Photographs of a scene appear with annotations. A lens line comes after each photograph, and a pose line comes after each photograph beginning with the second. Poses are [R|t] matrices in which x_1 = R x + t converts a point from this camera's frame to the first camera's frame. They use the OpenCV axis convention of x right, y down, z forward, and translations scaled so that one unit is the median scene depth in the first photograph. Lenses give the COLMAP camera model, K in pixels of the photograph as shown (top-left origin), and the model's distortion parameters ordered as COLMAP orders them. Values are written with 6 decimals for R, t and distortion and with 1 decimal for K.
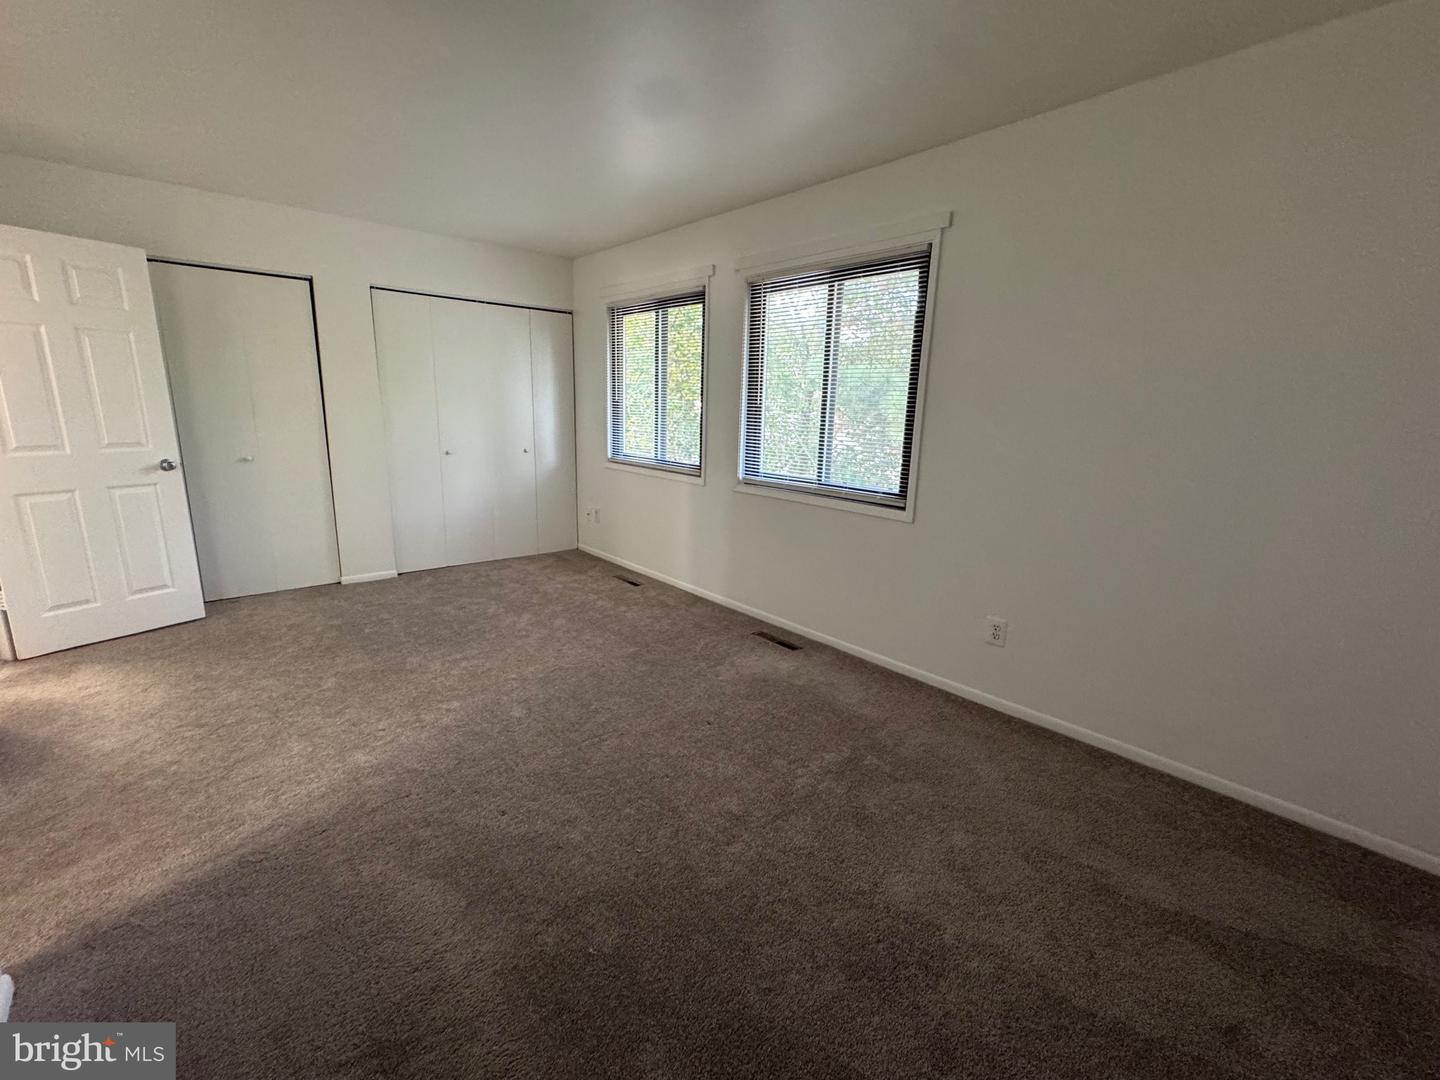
lens RADIAL K [[616.3, 0, 727.0], [0, 616.3, 535.4], [0, 0, 1]] dist [-0.011460, 0.001290]
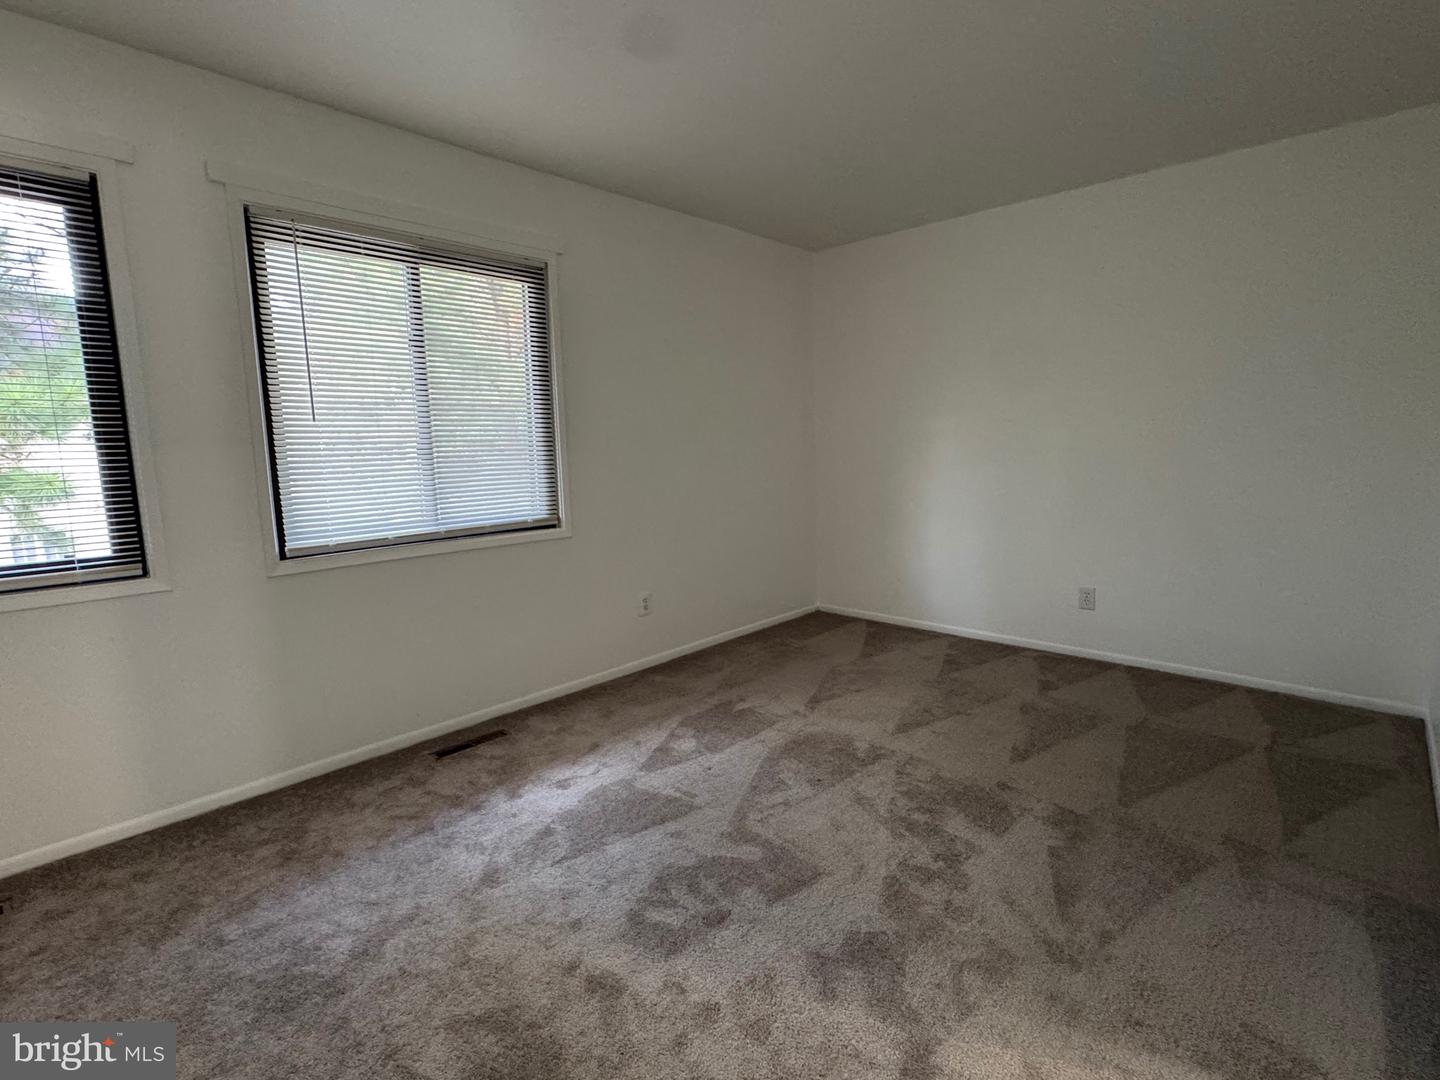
lens RADIAL K [[713.6, 0, 721.7], [0, 713.6, 541.1], [0, 0, 1]] dist [-0.003185, -0.000514]
pose [[-0.100357, -0.165336, 0.981118, -0.728468], [0.221880, 0.957545, 0.184059, -0.145619], [-0.969896, 0.236162, -0.059412, 0.700609]]
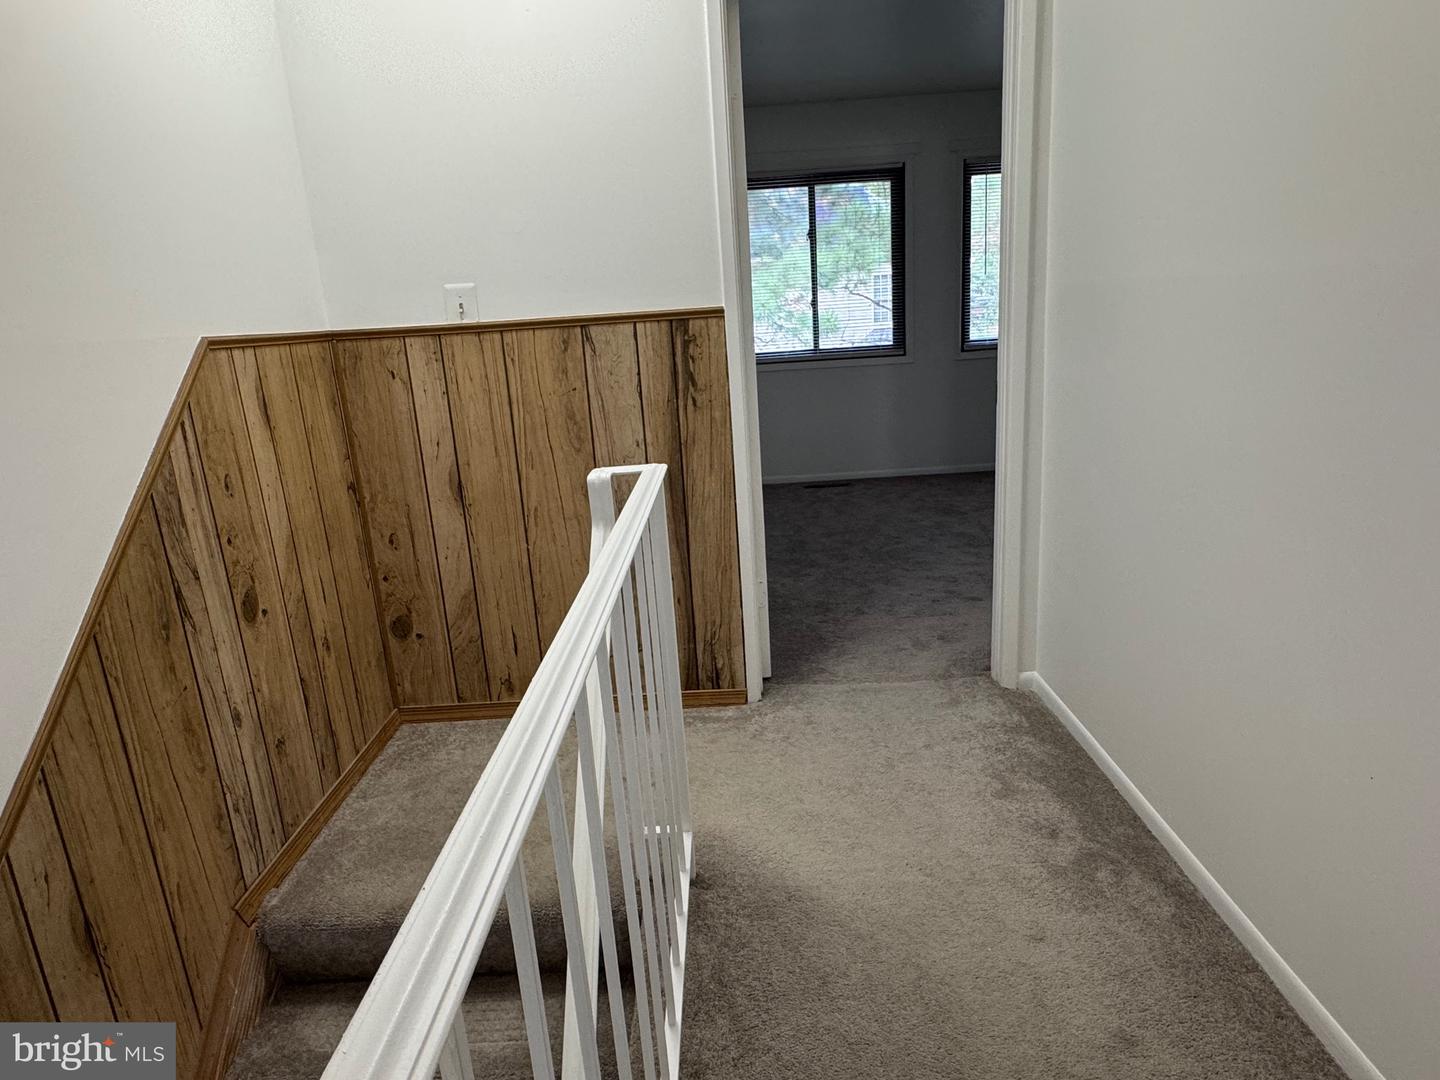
lens RADIAL K [[881.5, 0, 714.2], [0, 881.5, 538.3], [0, 0, 1]] dist [-0.002899, -0.003692]
pose [[0.665230, -0.251216, 0.703107, -1.579731], [0.230769, 0.964768, 0.126369, -0.070440], [-0.710081, 0.078191, 0.699765, 0.274281]]
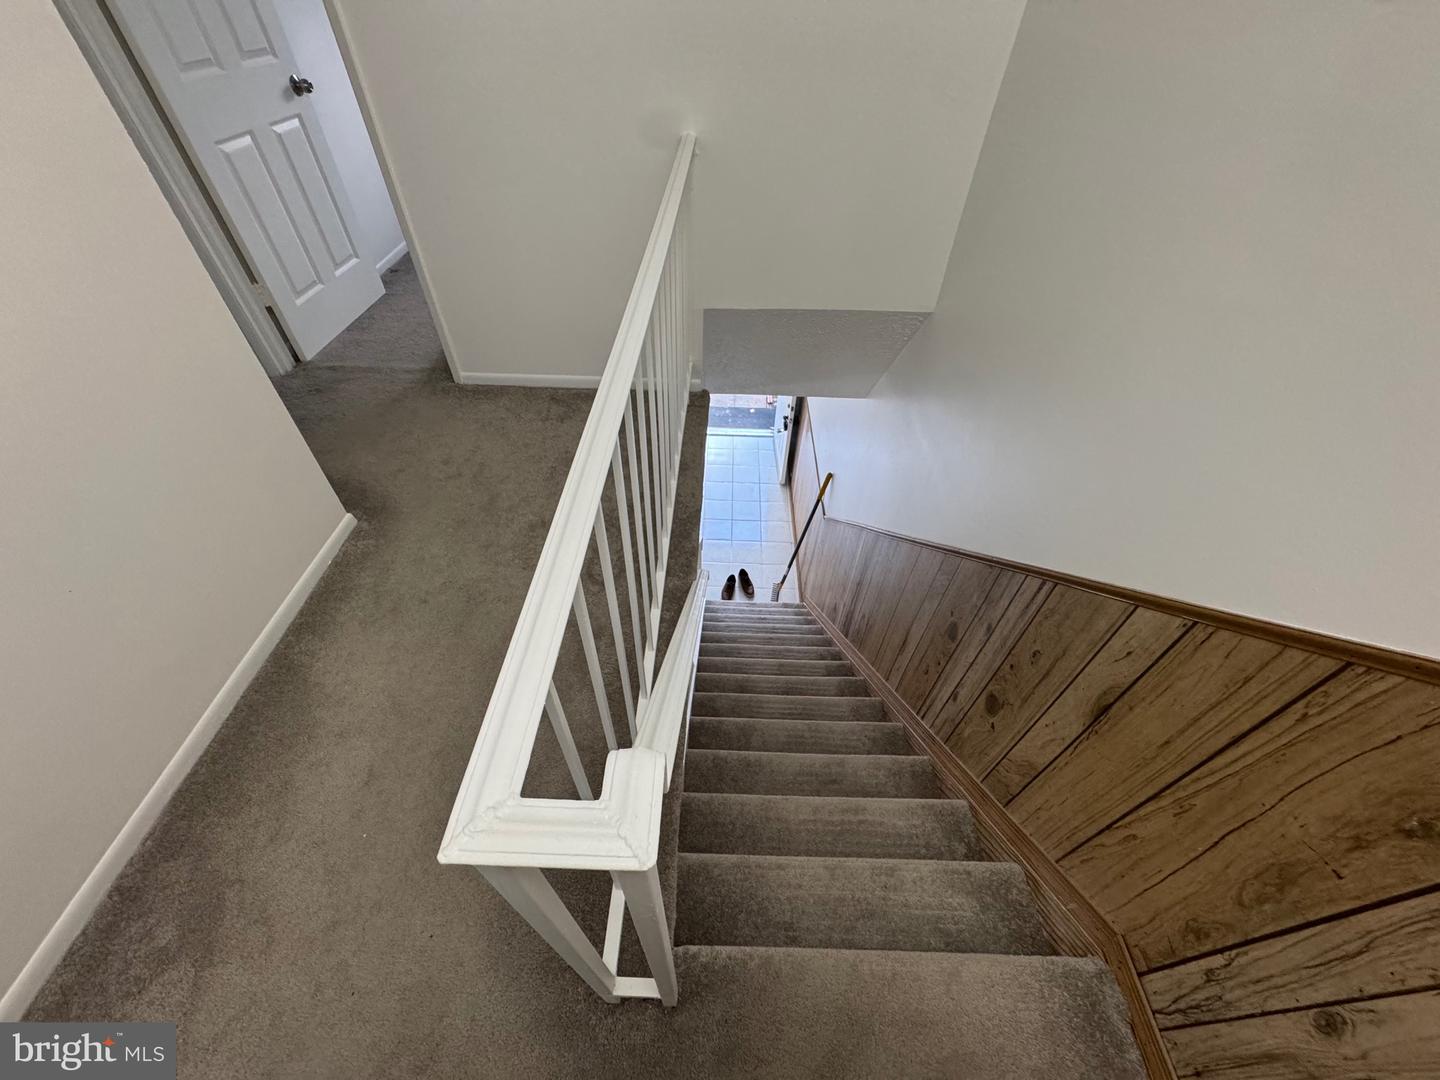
lens RADIAL K [[575.3, 0, 715.4], [0, 575.3, 540.0], [0, 0, 1]] dist [-0.002607, 0.000865]
pose [[-0.678150, 0.503980, -0.534899, -1.246778], [-0.184135, 0.588097, 0.787551, -0.188409], [0.711482, 0.632571, -0.306017, 0.668083]]
